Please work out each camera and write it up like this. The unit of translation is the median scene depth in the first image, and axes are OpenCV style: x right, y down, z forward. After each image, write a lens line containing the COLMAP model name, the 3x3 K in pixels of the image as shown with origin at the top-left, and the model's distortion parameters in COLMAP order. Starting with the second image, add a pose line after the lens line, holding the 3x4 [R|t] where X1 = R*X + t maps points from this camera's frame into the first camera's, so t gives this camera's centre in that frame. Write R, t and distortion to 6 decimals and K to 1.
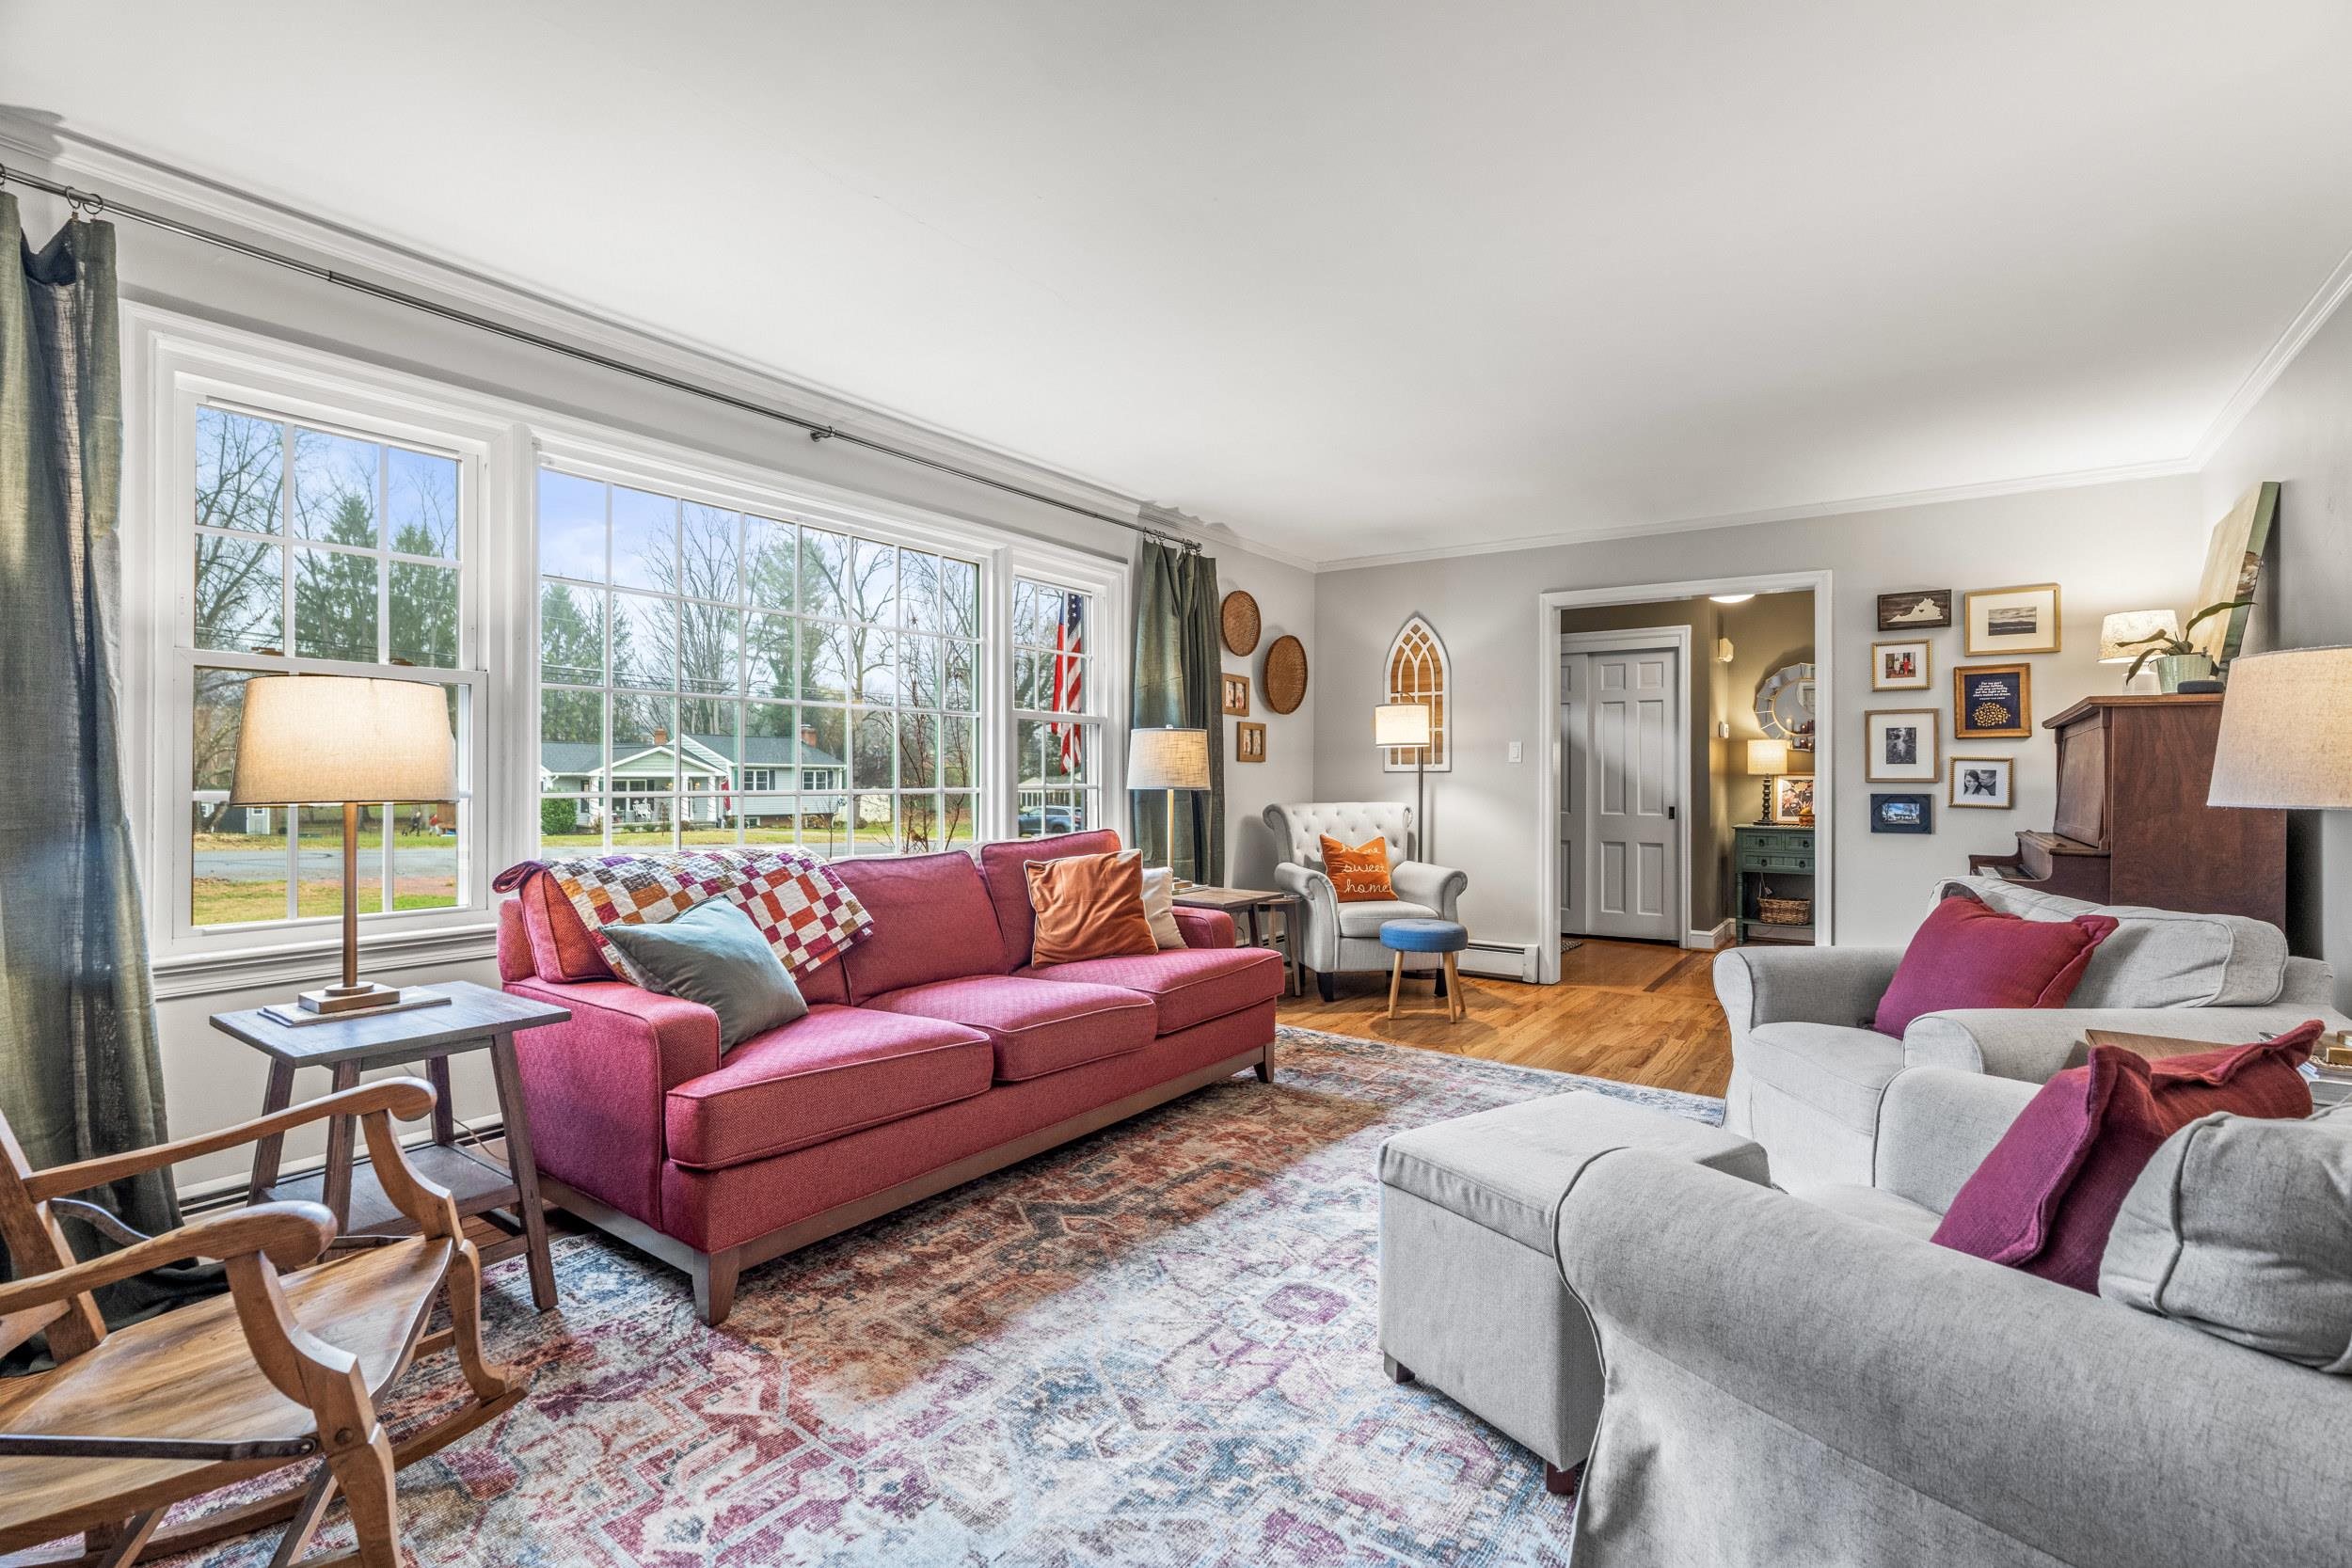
lens RADIAL K [[1068.0, 0, 1176.0], [0, 1068.0, 784.0], [0, 0, 1]] dist [-0.000072, -0.000202]
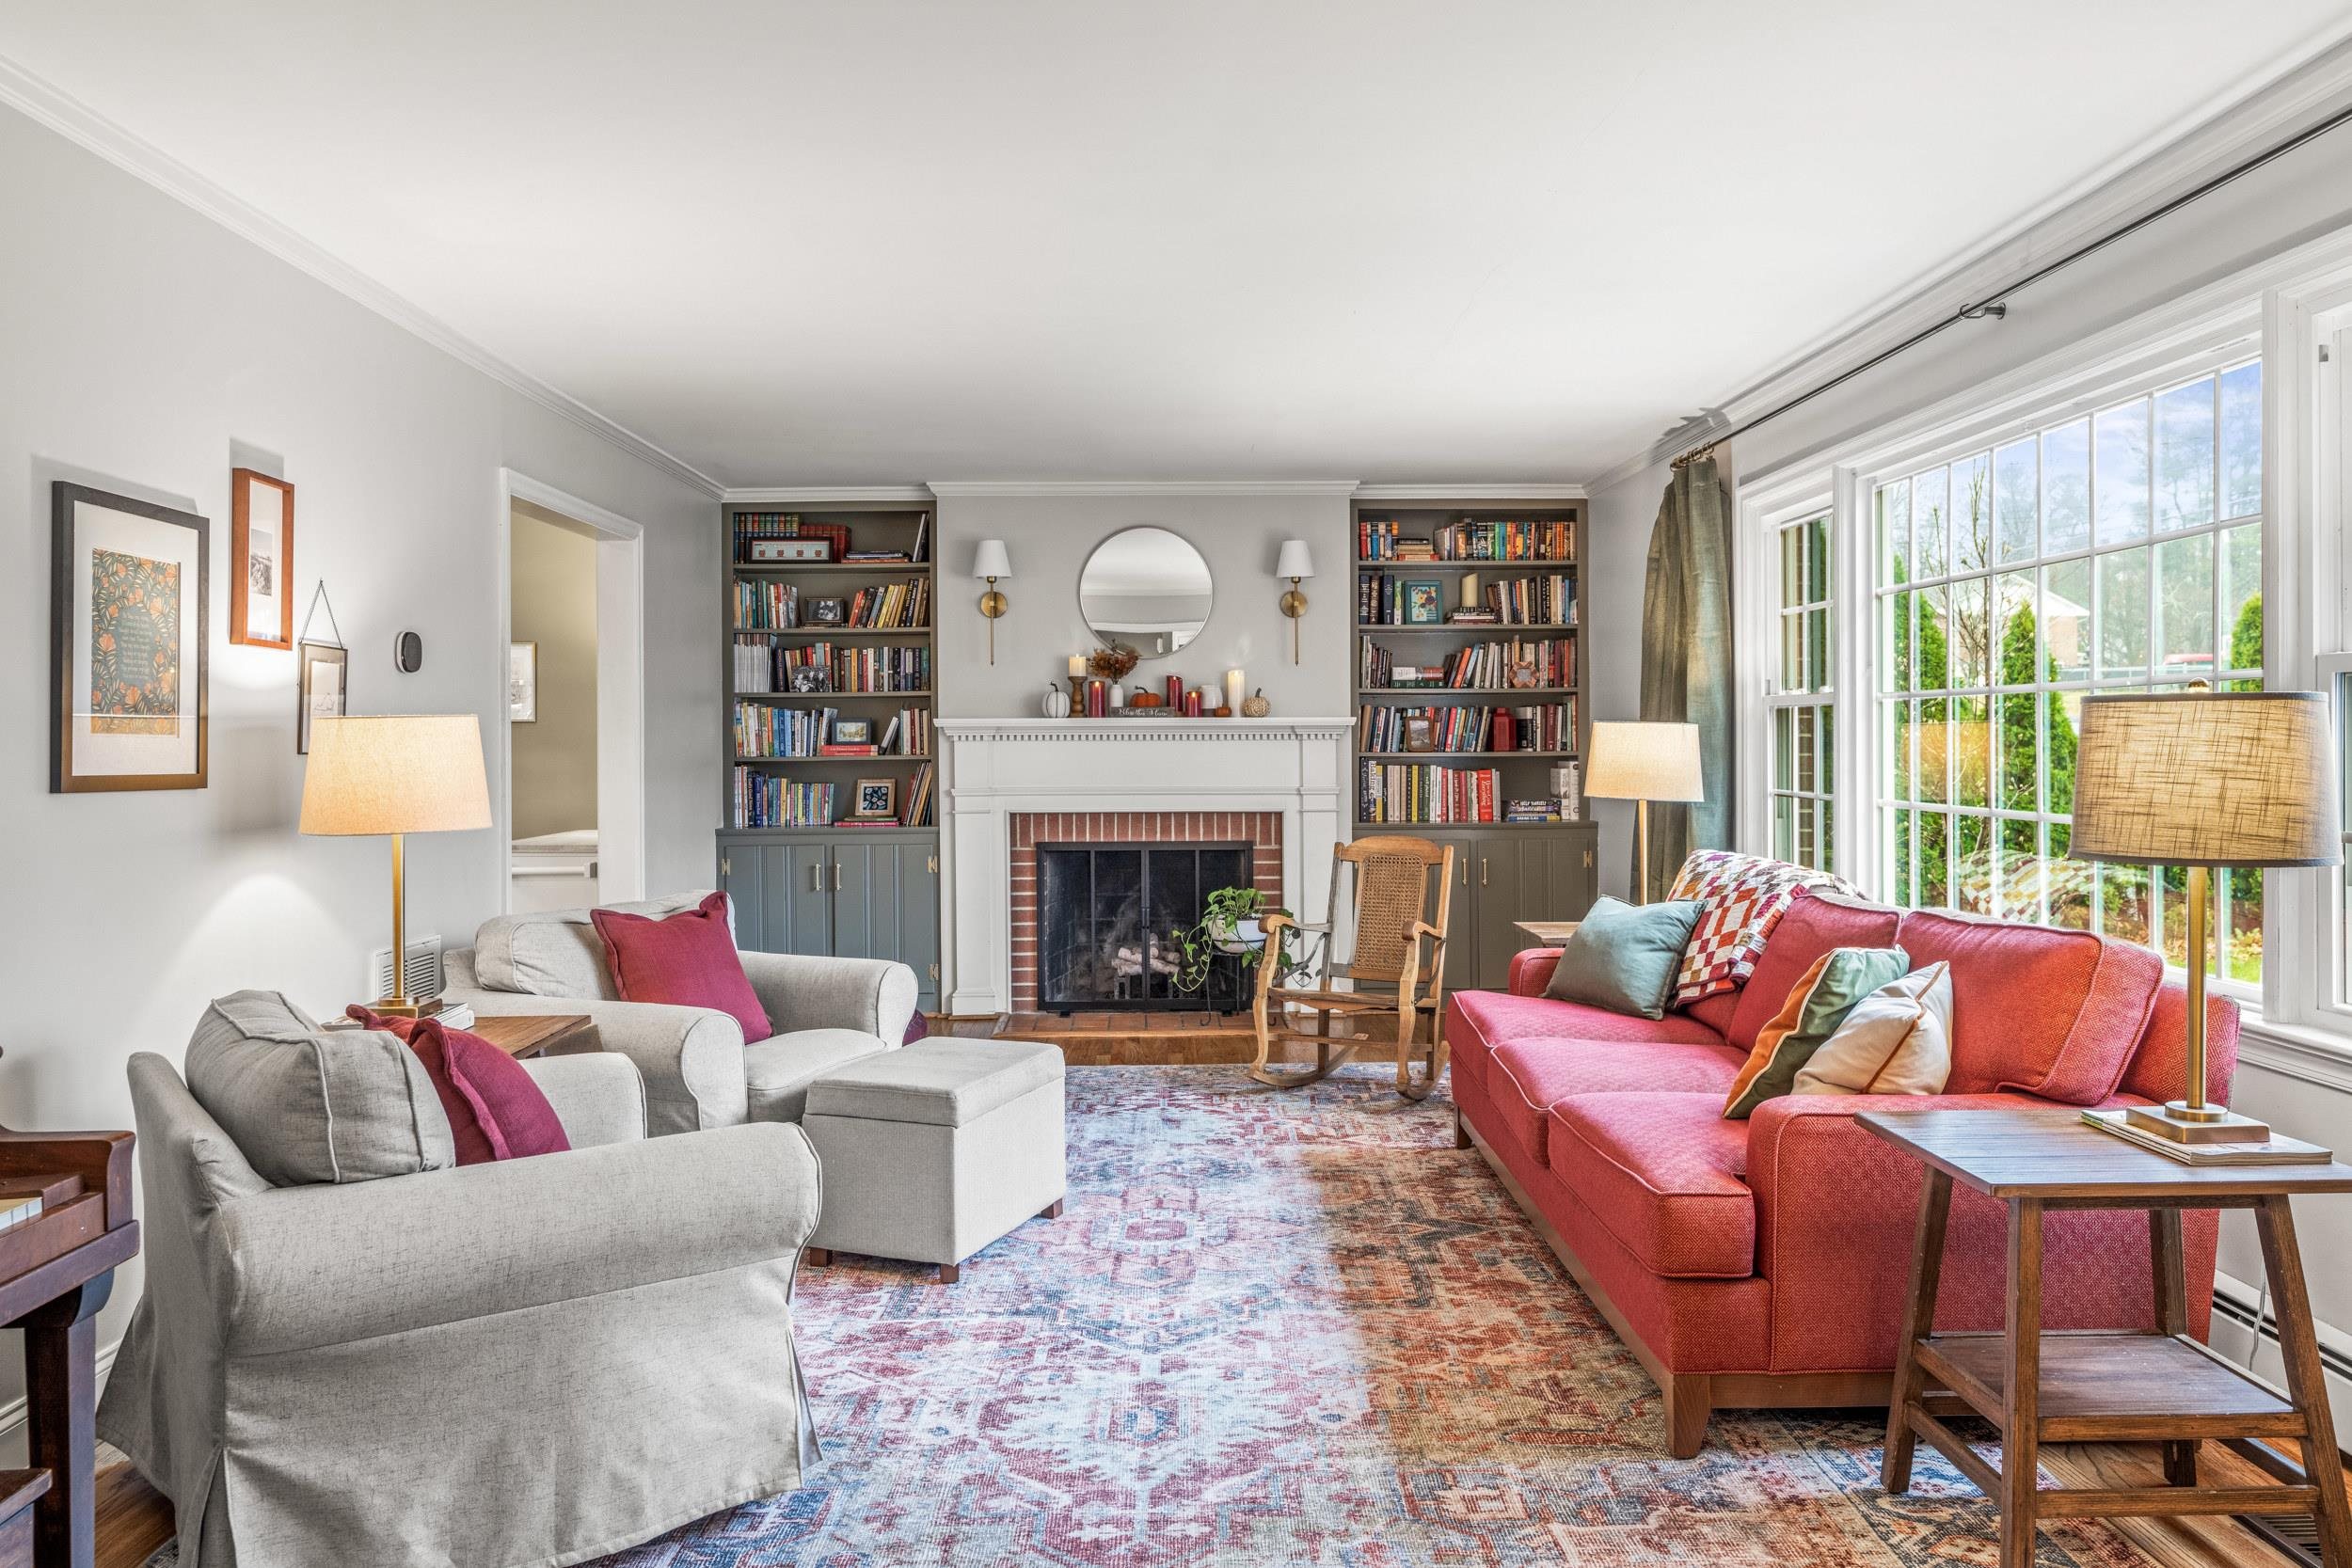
lens RADIAL K [[1595.6, 0, 1176.0], [0, 1595.6, 784.0], [0, 0, 1]] dist [-0.001796, 0.000016]
pose [[-0.801572, 0.015982, -0.597685, 0.865354], [-0.000767, 0.999614, 0.027758, -0.049017], [0.597898, 0.022708, -0.801251, 1.805884]]
